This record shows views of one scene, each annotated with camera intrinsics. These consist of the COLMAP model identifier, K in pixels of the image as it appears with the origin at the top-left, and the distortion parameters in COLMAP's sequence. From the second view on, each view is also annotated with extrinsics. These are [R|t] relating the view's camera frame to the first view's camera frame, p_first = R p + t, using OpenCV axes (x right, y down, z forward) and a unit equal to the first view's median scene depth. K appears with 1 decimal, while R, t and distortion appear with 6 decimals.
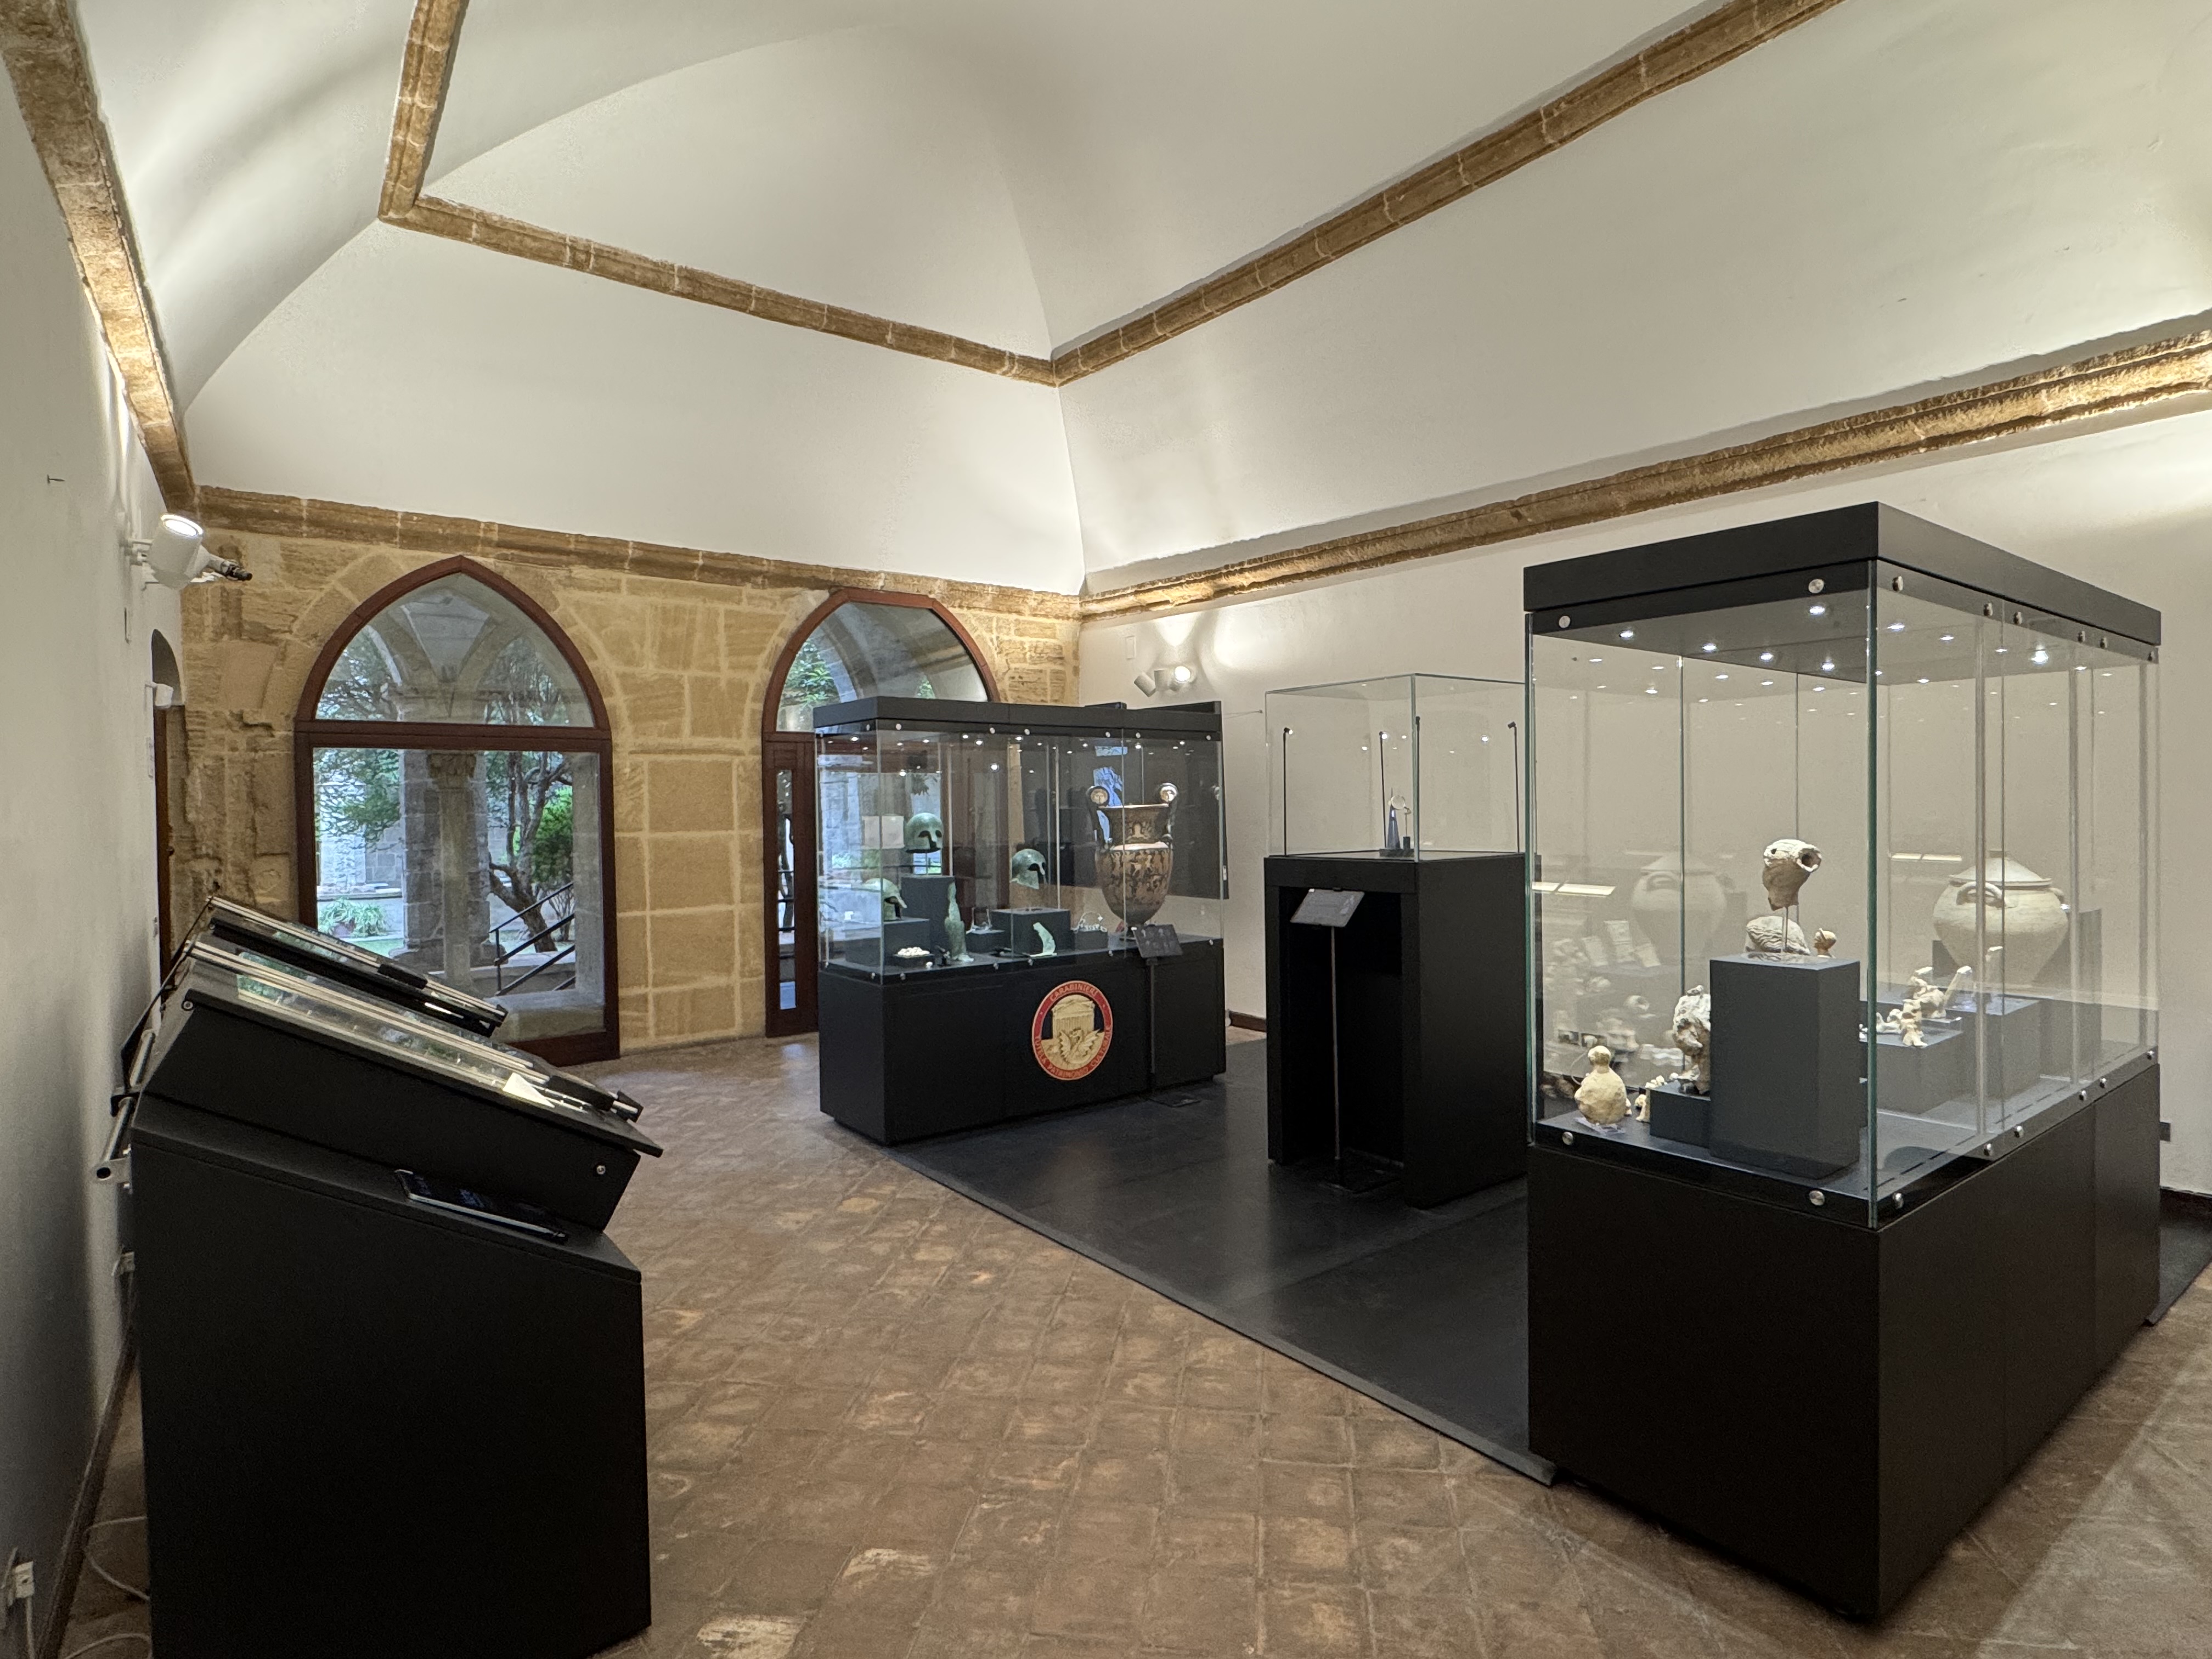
lens RADIAL K [[1152.4, 0, 1106.0], [0, 1152.4, 829.5], [0, 0, 1]] dist [-0.005471, -0.000017]
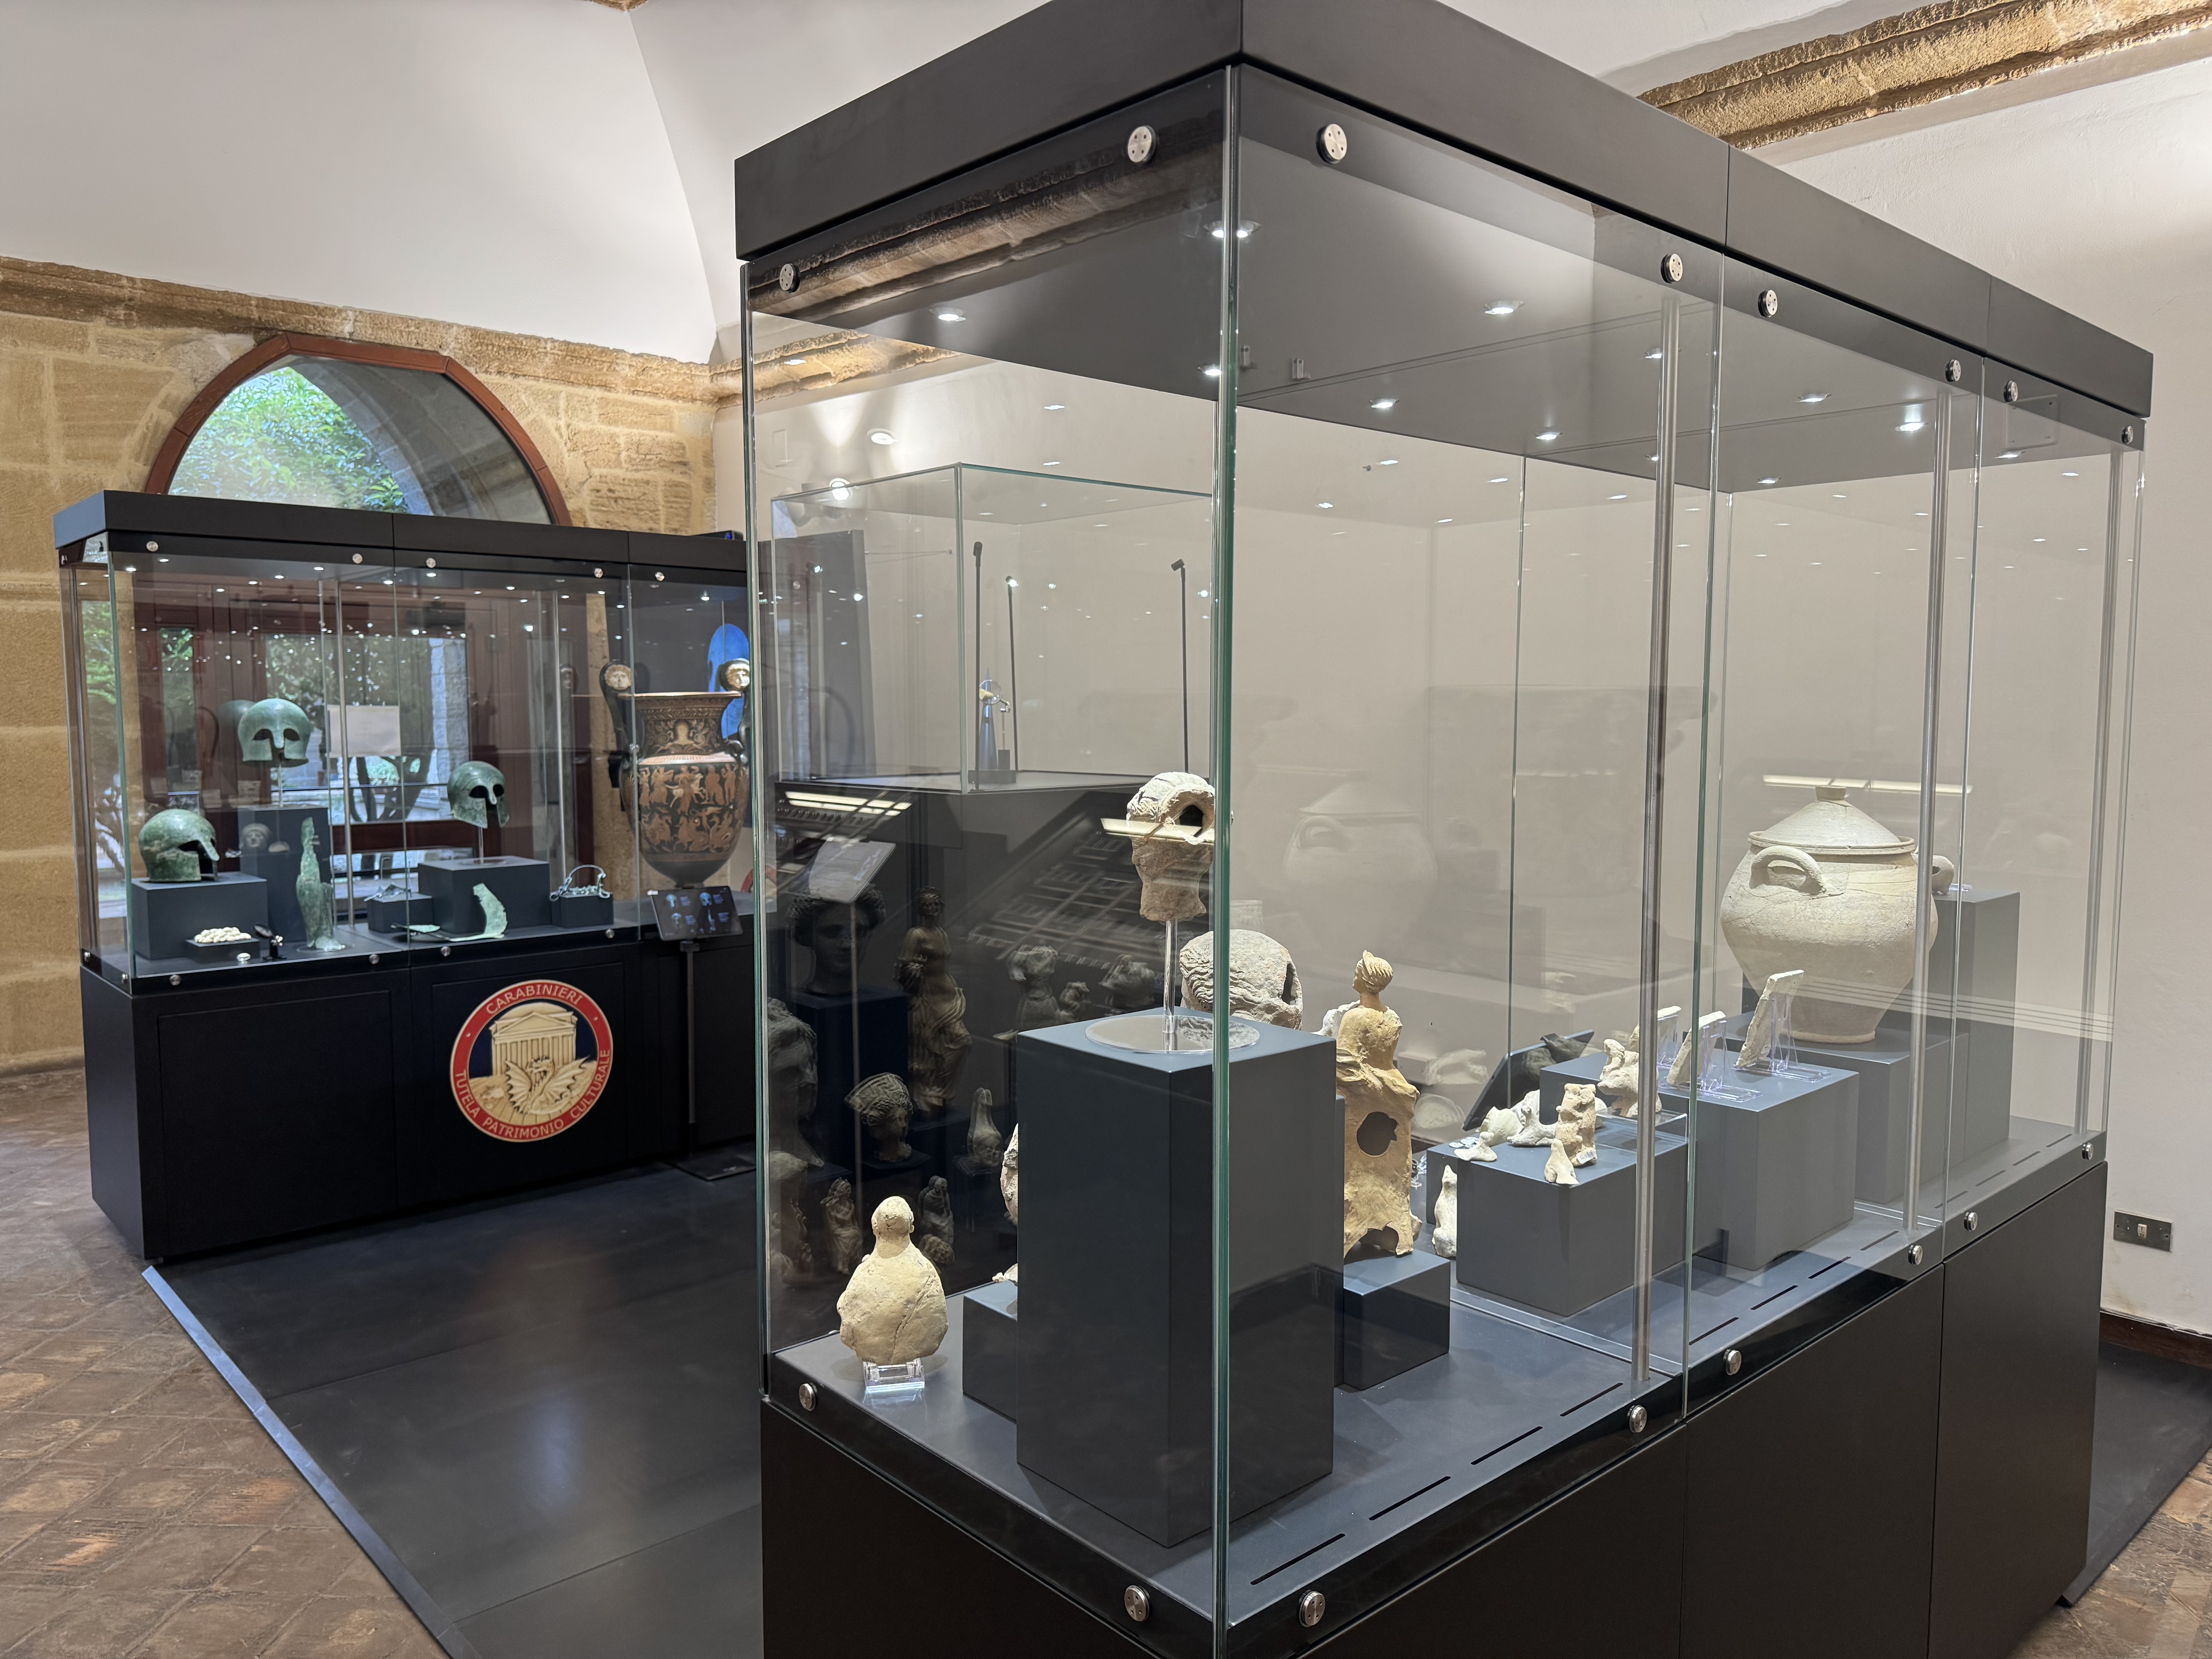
lens RADIAL K [[1560.3, 0, 1115.0], [0, 1560.3, 840.1], [0, 0, 1]] dist [0.008798, -0.012060]
pose [[0.996409, 0.004607, 0.084546, 0.193715], [-0.010472, 0.997558, 0.069060, -0.002087], [-0.084021, -0.069697, 0.994024, 0.150426]]
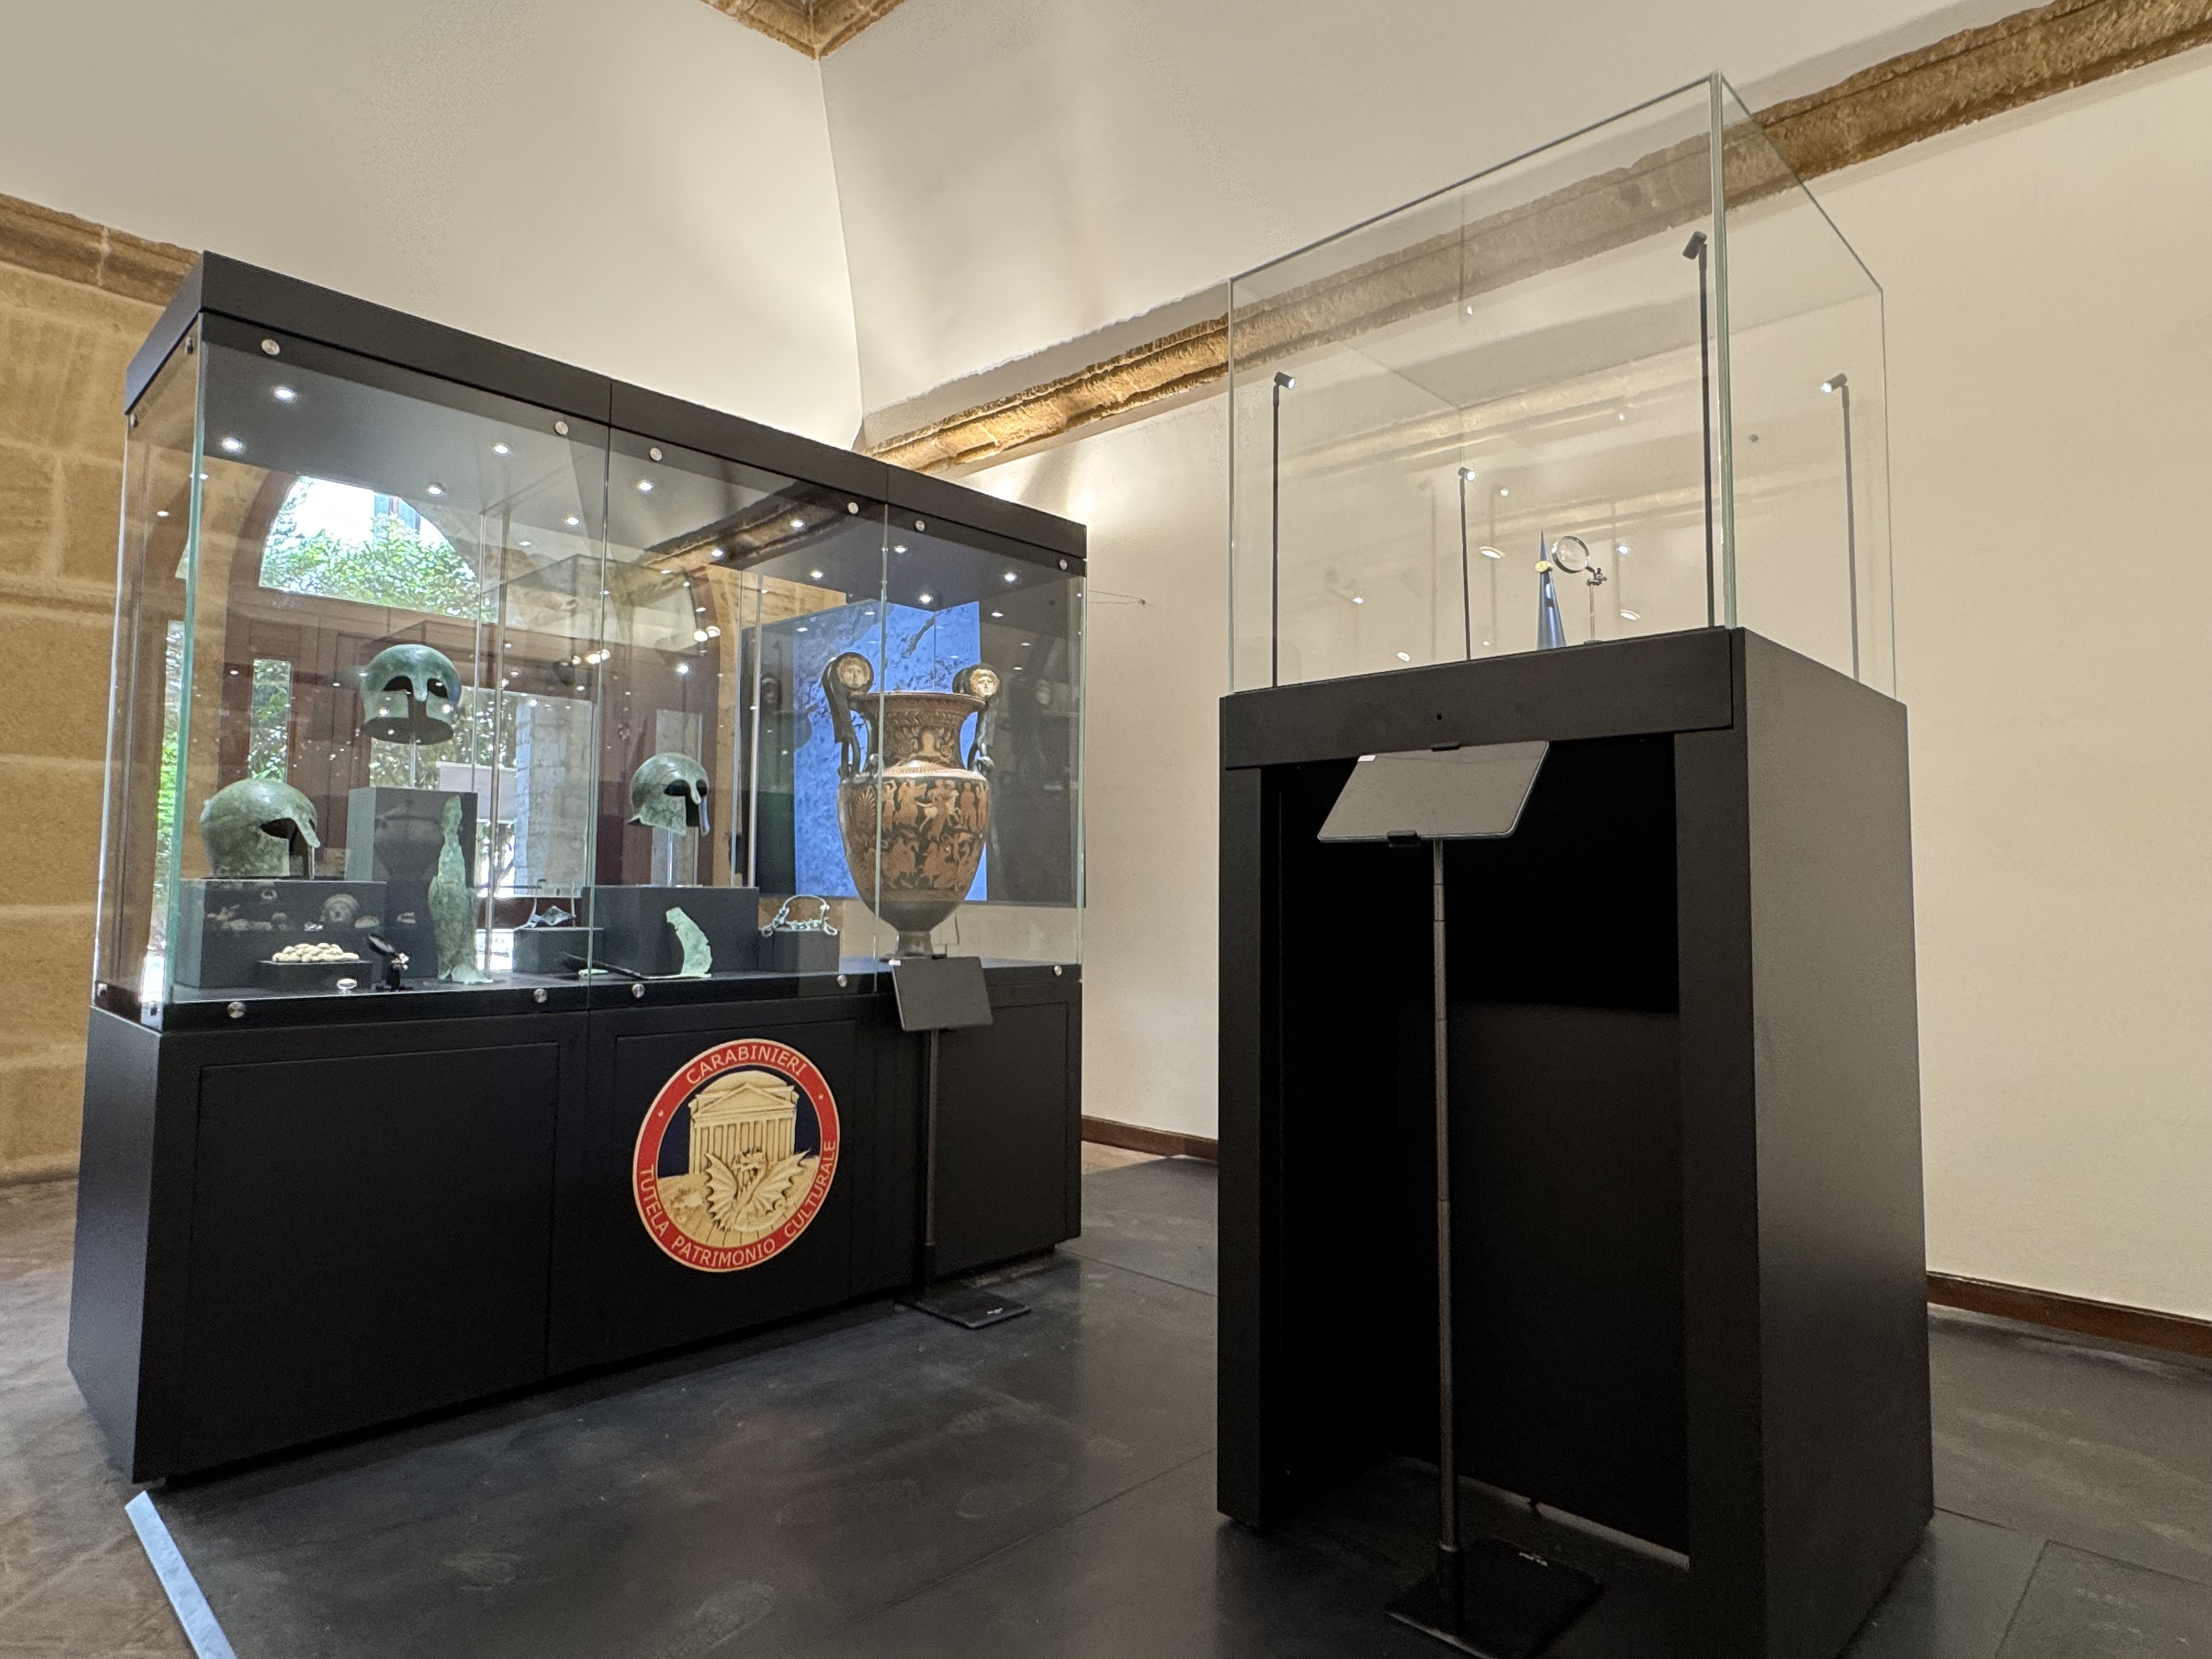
lens RADIAL K [[1252.7, 0, 1099.2], [0, 1252.7, 823.5], [0, 0, 1]] dist [-0.002609, 0.001879]
pose [[0.989513, 0.033229, 0.140570, 0.031787], [-0.022279, 0.996644, -0.078762, 0.078975], [-0.142715, 0.074804, 0.986933, 0.472568]]
